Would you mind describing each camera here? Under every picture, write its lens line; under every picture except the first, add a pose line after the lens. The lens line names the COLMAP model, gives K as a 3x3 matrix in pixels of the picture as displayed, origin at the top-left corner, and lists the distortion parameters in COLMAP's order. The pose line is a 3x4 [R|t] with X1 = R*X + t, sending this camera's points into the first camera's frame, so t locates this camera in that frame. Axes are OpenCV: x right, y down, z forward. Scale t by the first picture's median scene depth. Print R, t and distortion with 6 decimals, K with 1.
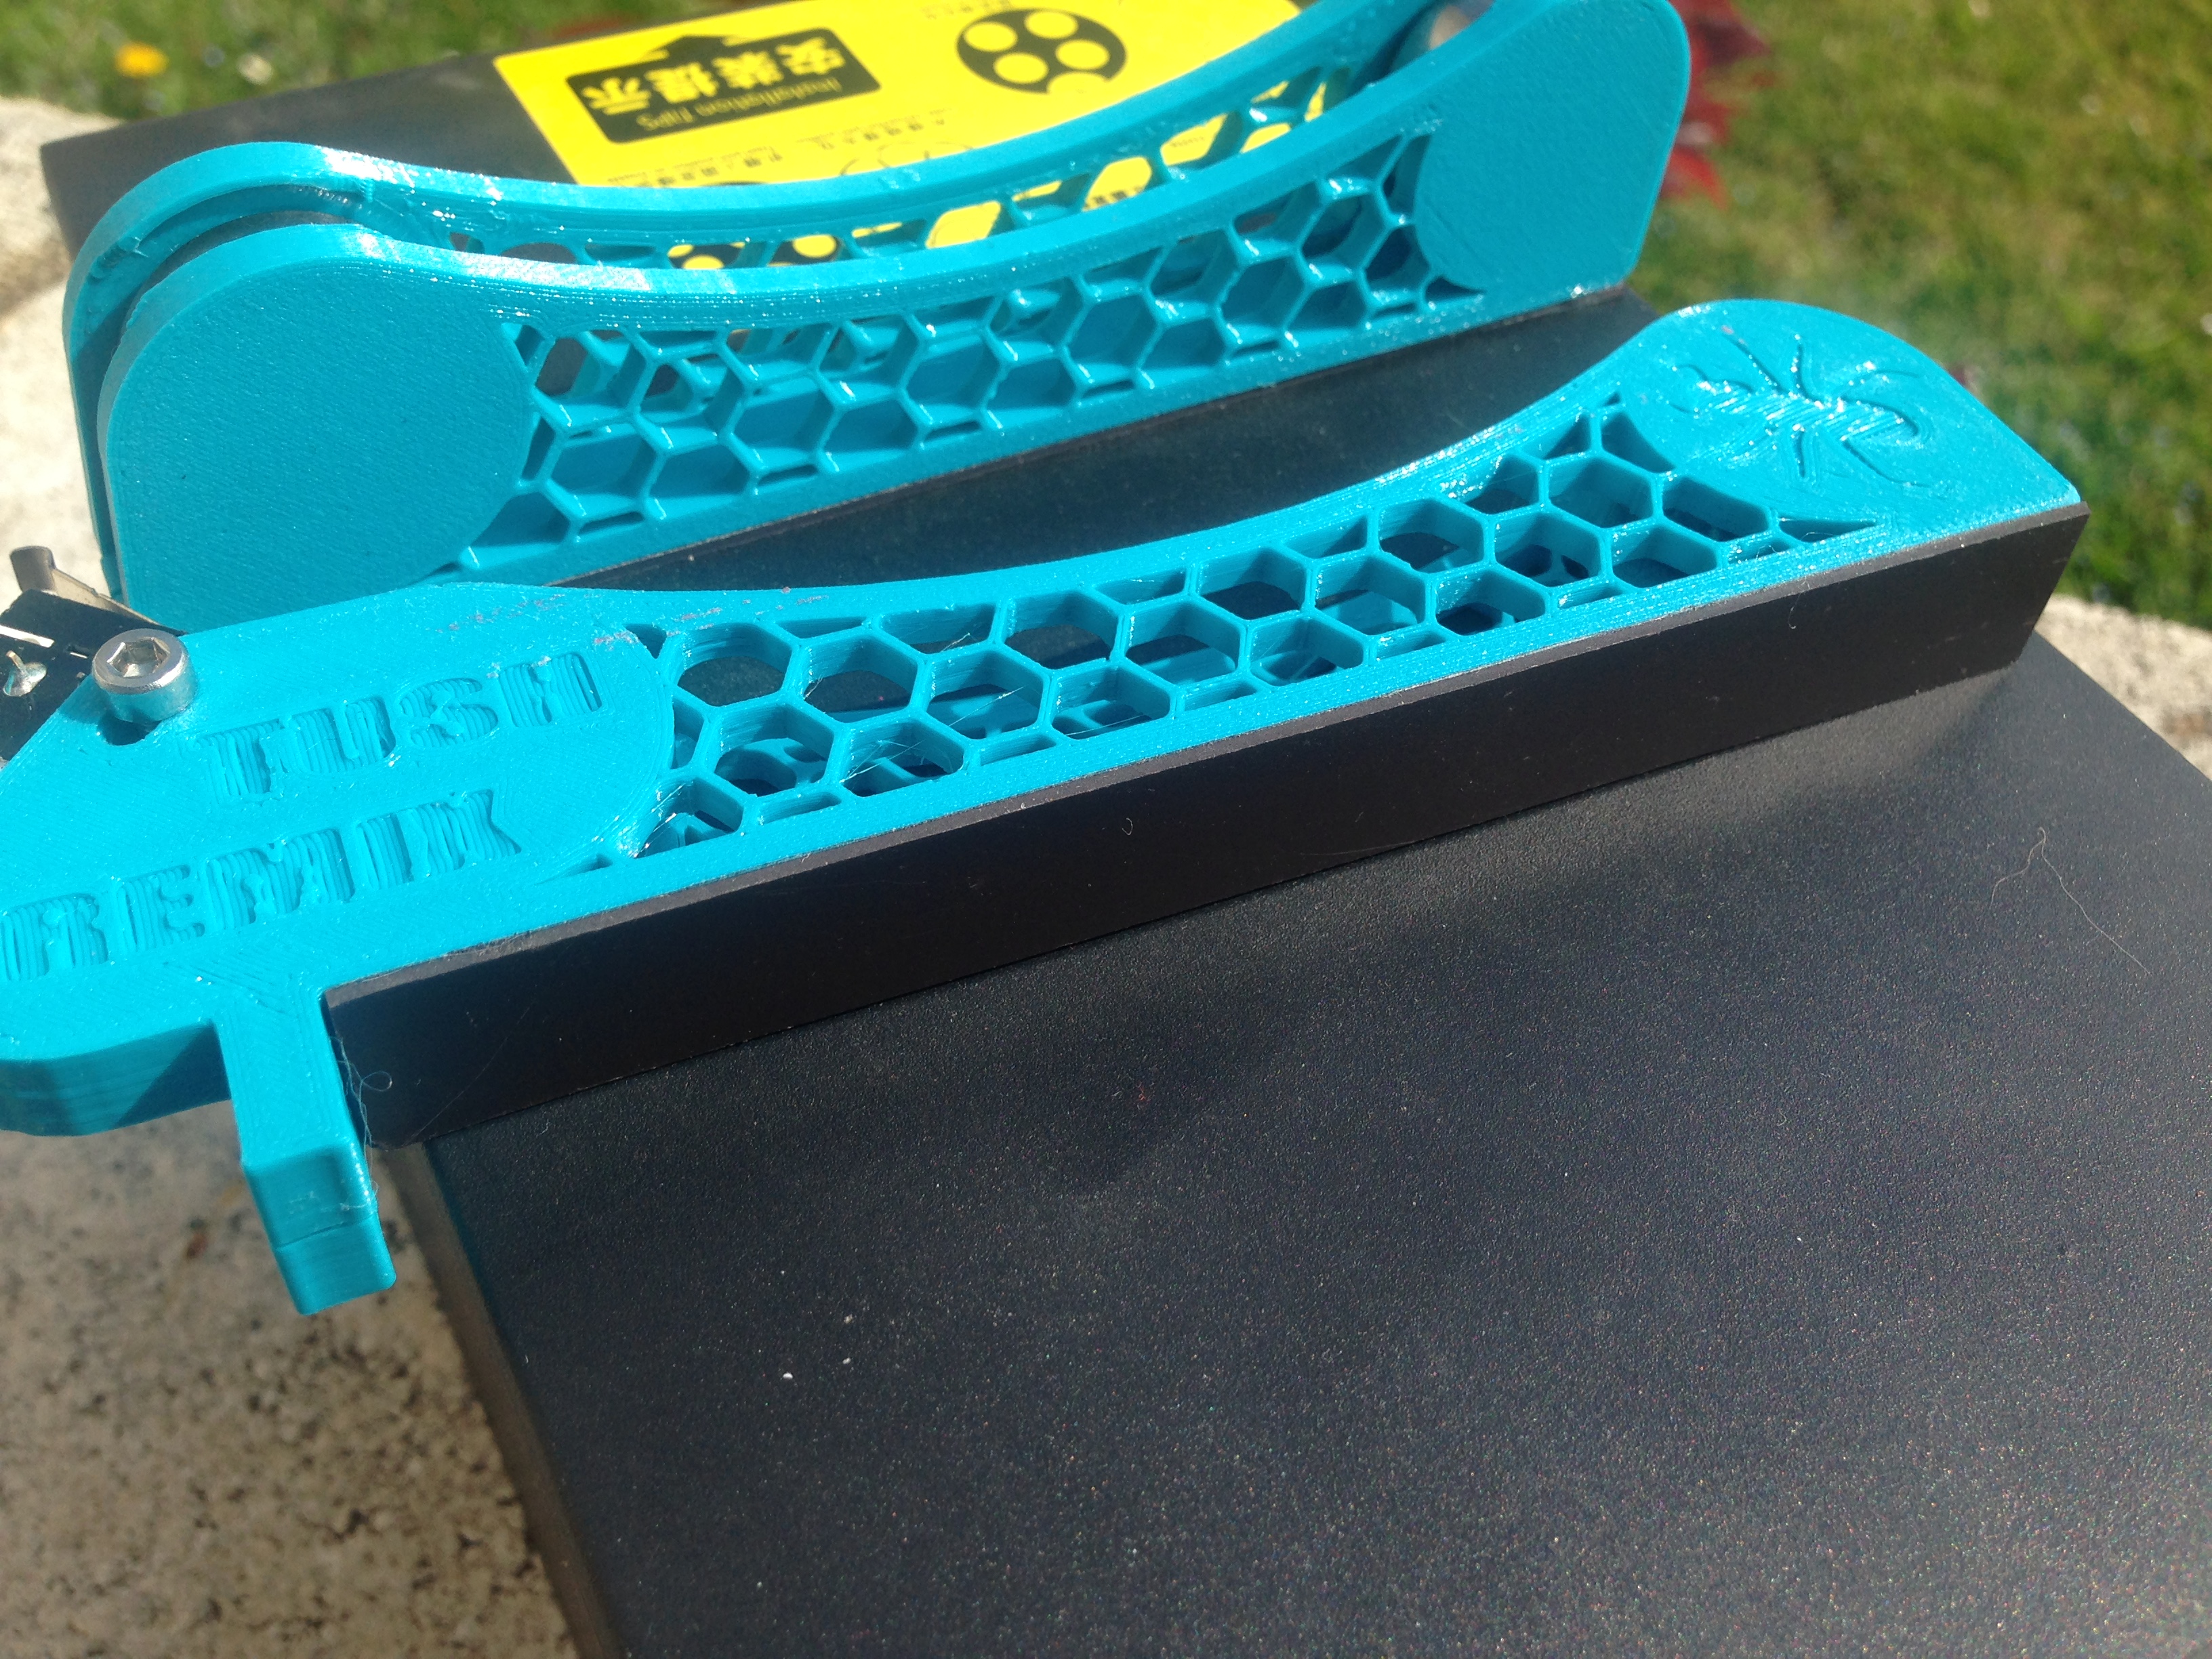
lens RADIAL K [[2084.6, 0, 1106.0], [0, 2084.6, 829.5], [0, 0, 1]] dist [0.084468, -0.254842]
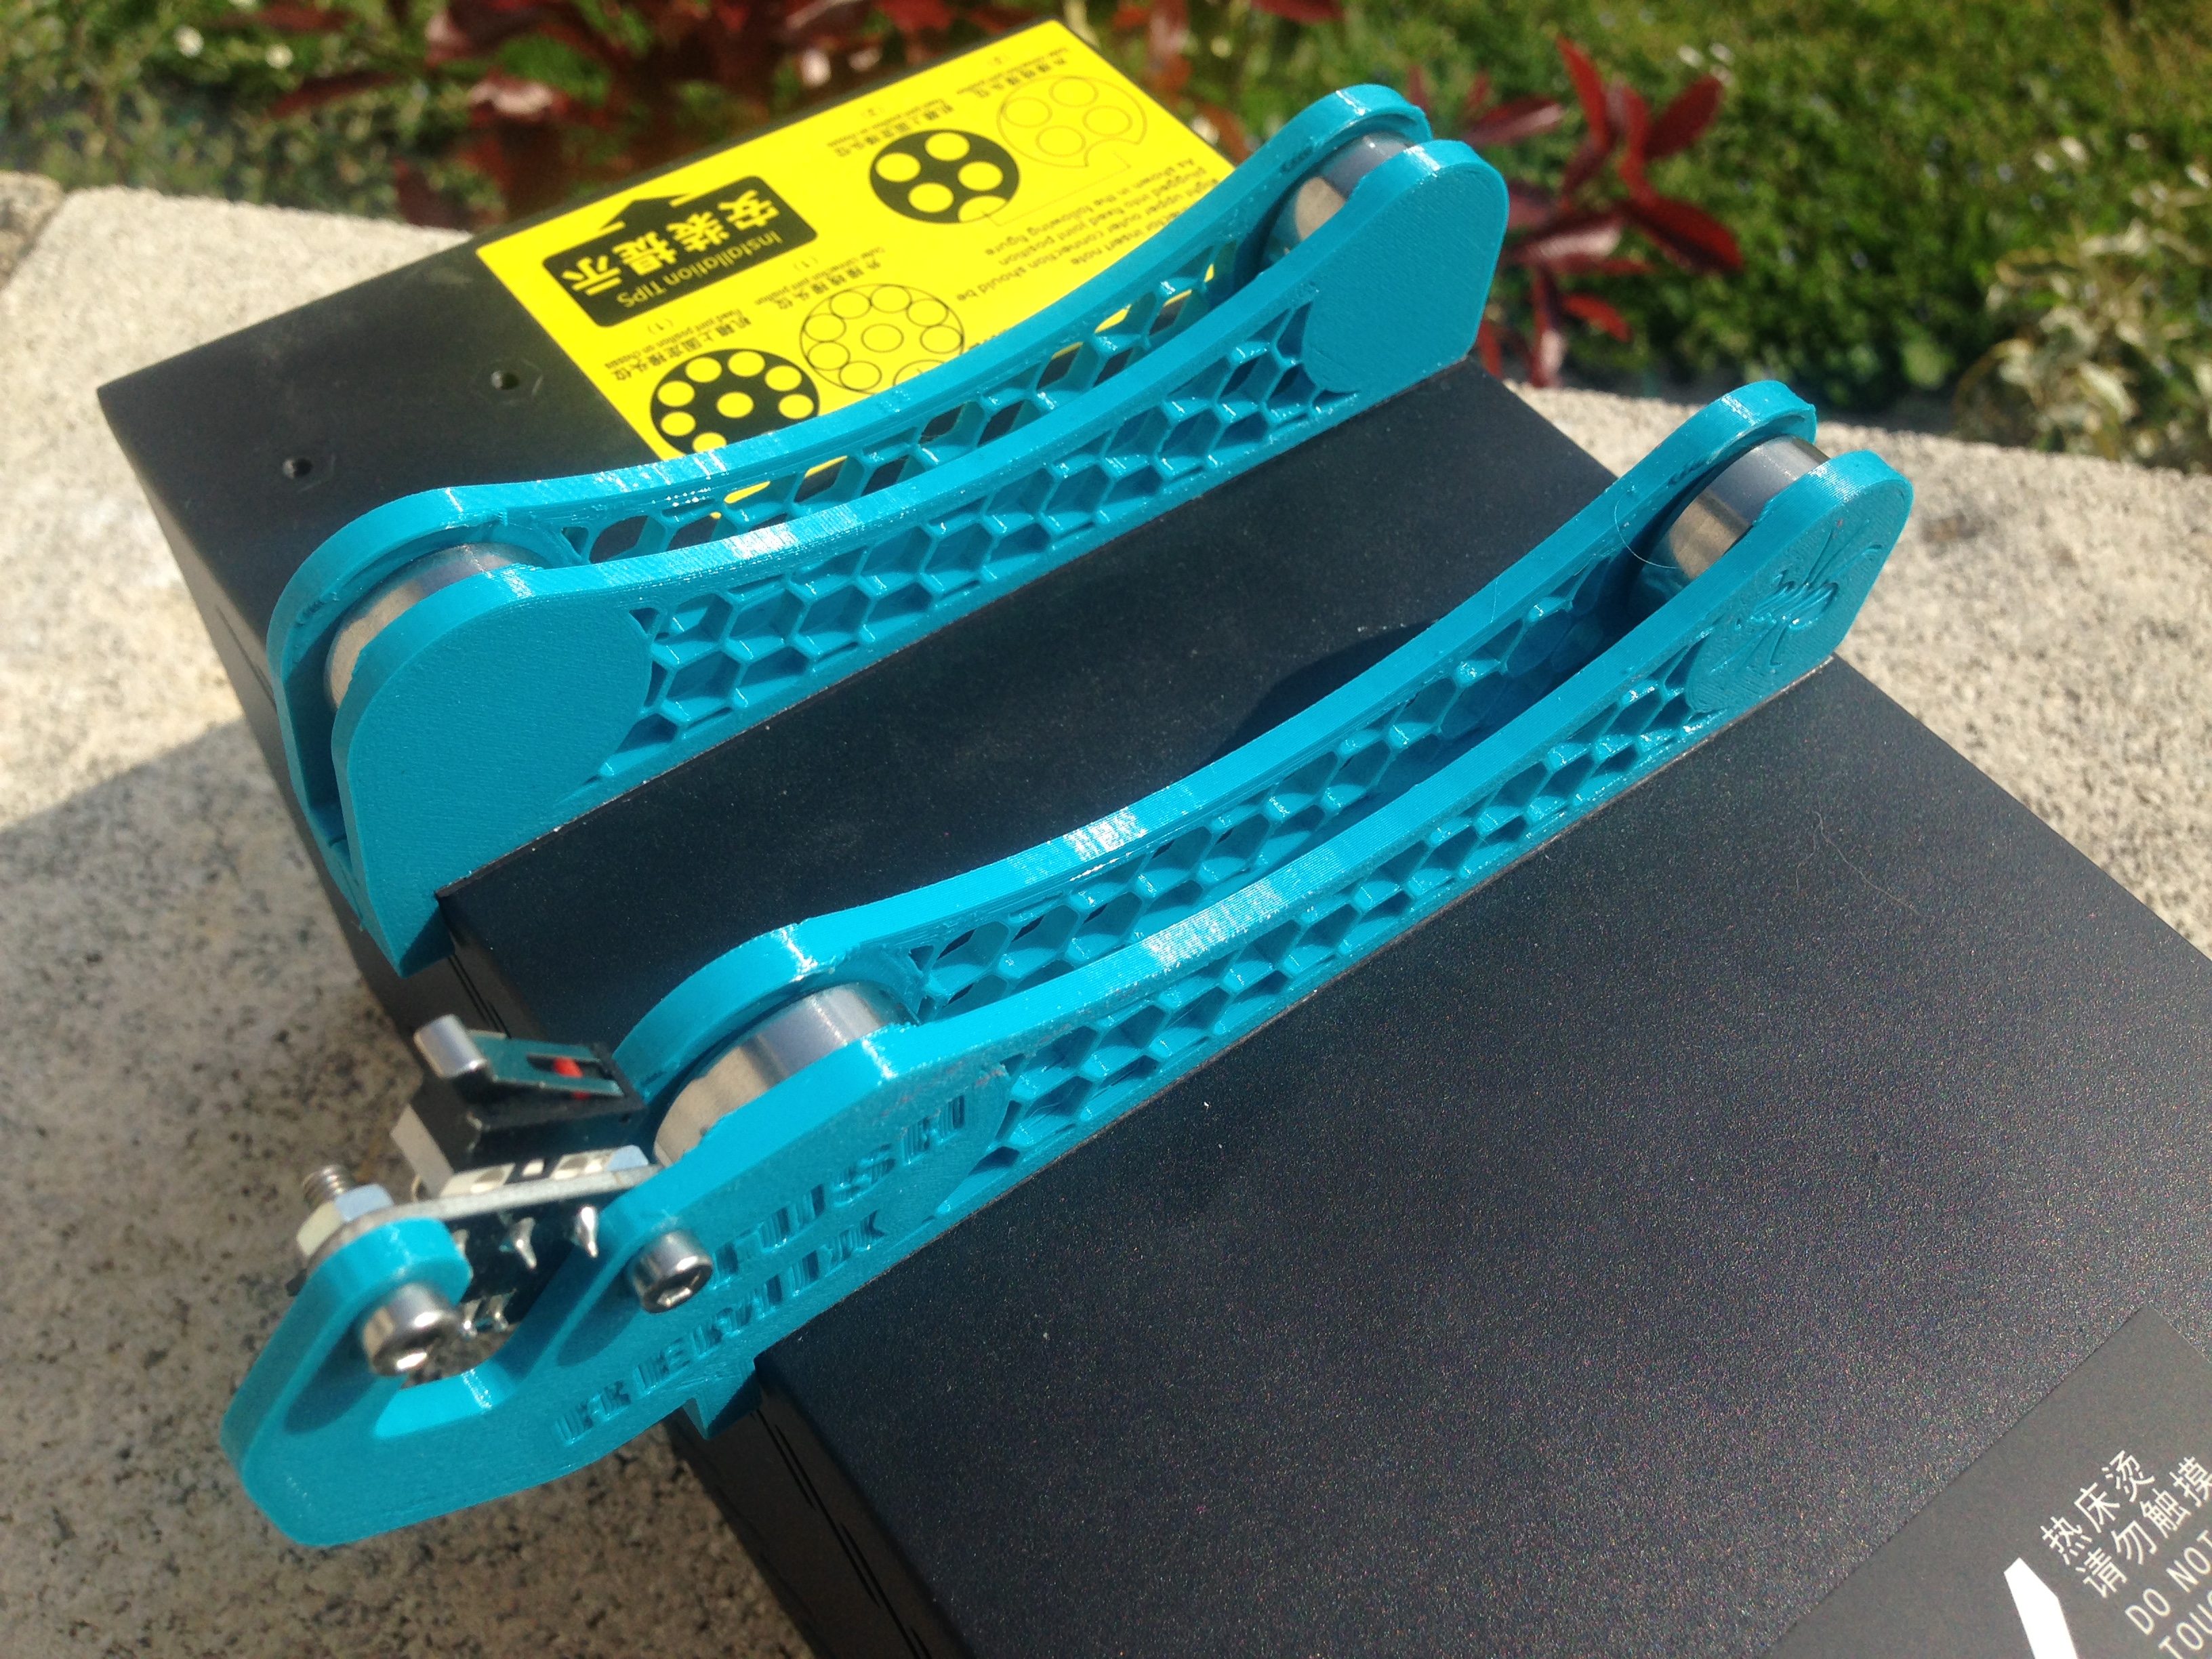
lens RADIAL K [[2084.6, 0, 1106.0], [0, 2084.6, 829.5], [0, 0, 1]] dist [0.084468, -0.254842]
pose [[0.987785, -0.136598, 0.074975, -0.073645], [0.125070, 0.982022, 0.141388, -0.159521], [-0.092940, -0.130284, 0.987111, -0.180095]]
